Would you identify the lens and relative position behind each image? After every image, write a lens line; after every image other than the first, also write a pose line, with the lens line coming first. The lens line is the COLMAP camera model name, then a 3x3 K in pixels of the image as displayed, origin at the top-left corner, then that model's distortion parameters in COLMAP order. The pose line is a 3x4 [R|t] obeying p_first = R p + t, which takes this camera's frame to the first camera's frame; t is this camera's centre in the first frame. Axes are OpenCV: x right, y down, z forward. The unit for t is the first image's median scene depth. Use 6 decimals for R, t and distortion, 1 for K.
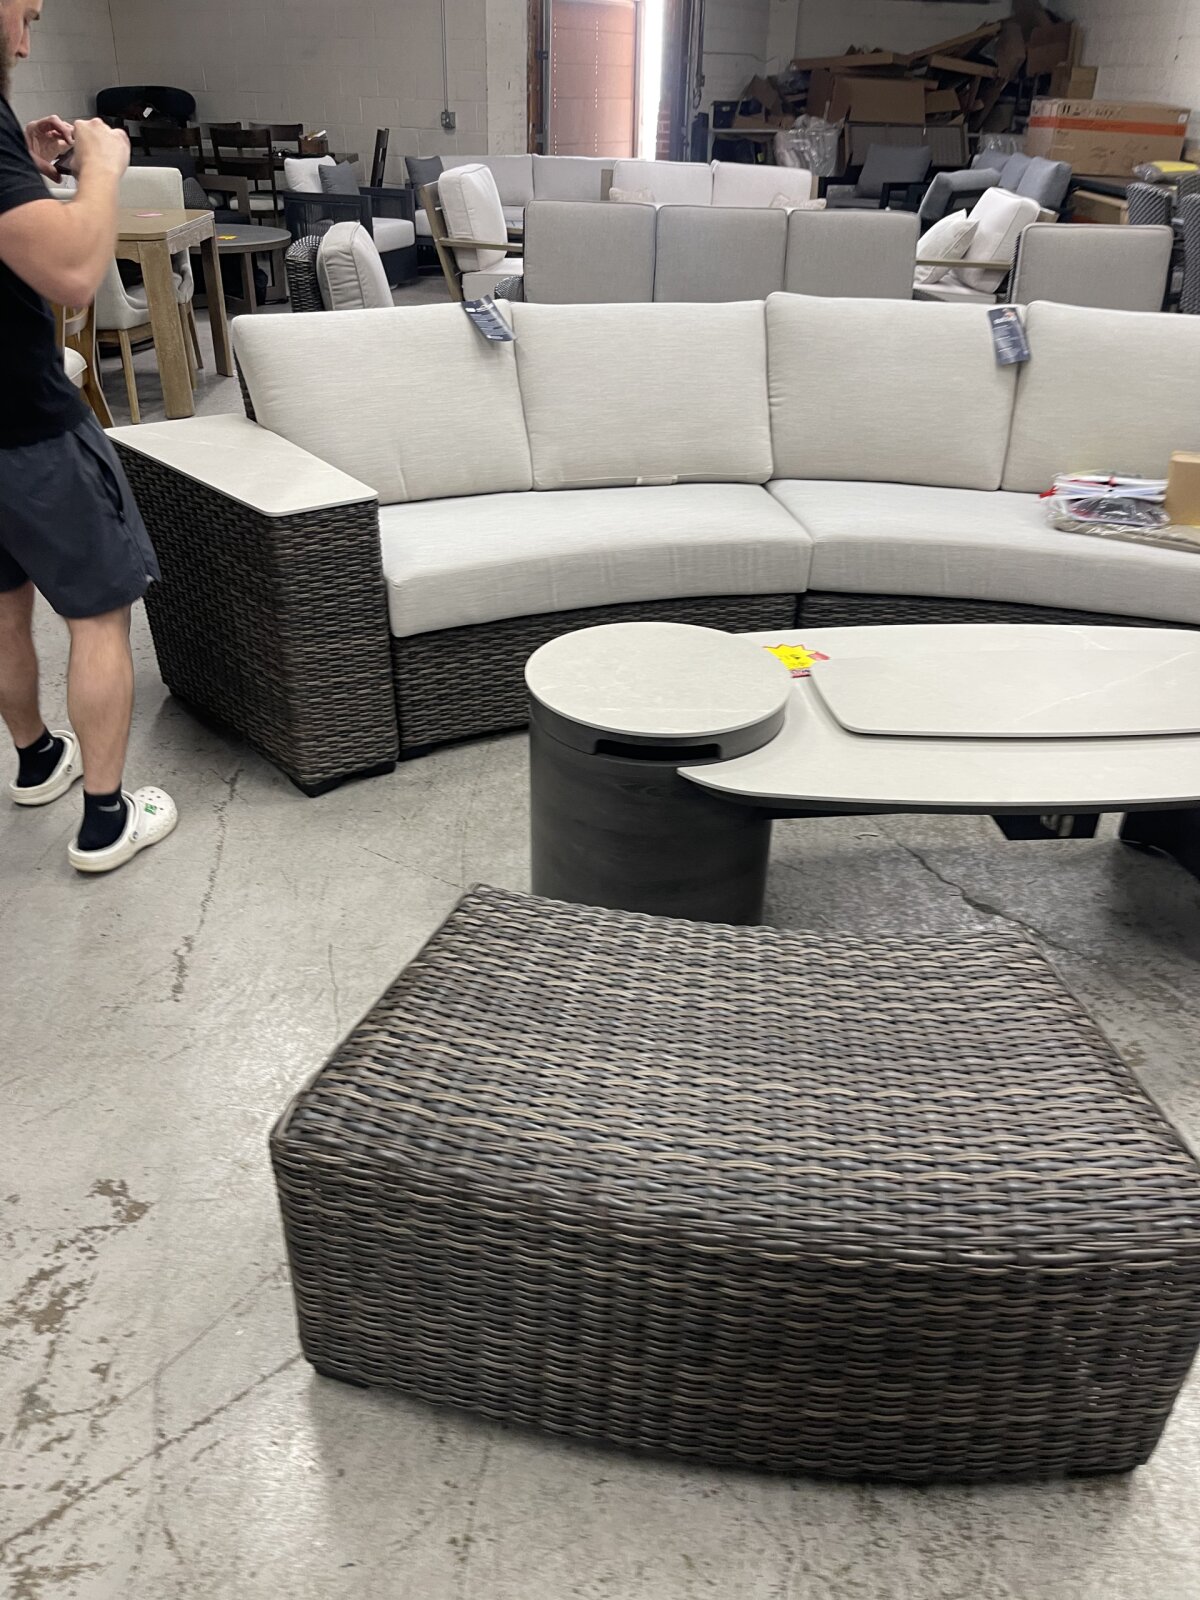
lens RADIAL K [[1169.0, 0, 600.0], [0, 1169.0, 800.0], [0, 0, 1]] dist [0.026760, -0.060397]
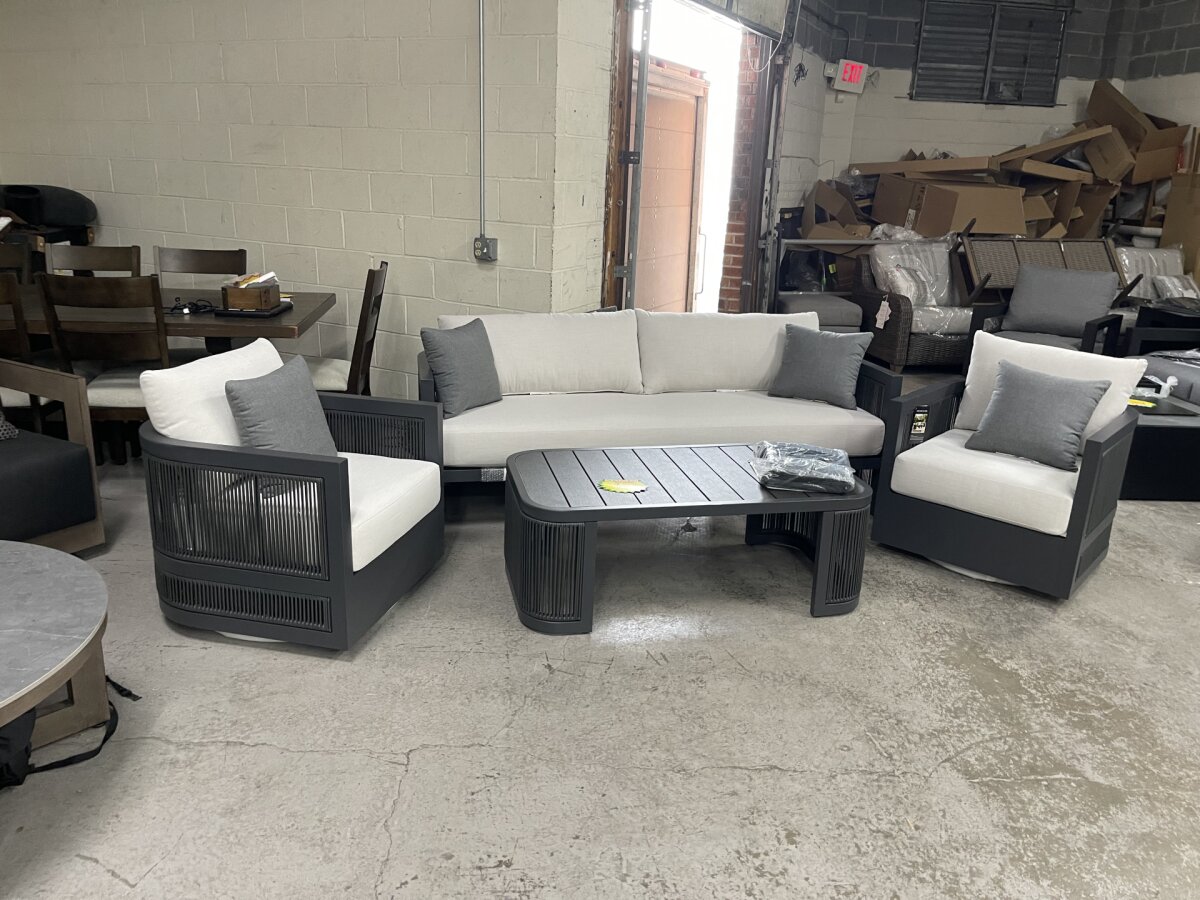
lens RADIAL K [[876.8, 0, 600.0], [0, 876.8, 450.0], [0, 0, 1]] dist [0.026760, -0.060397]
pose [[0.996541, -0.012758, 0.082119, -0.092019], [0.032060, 0.970674, -0.238251, -0.309396], [-0.076671, 0.240060, 0.967726, 0.484062]]
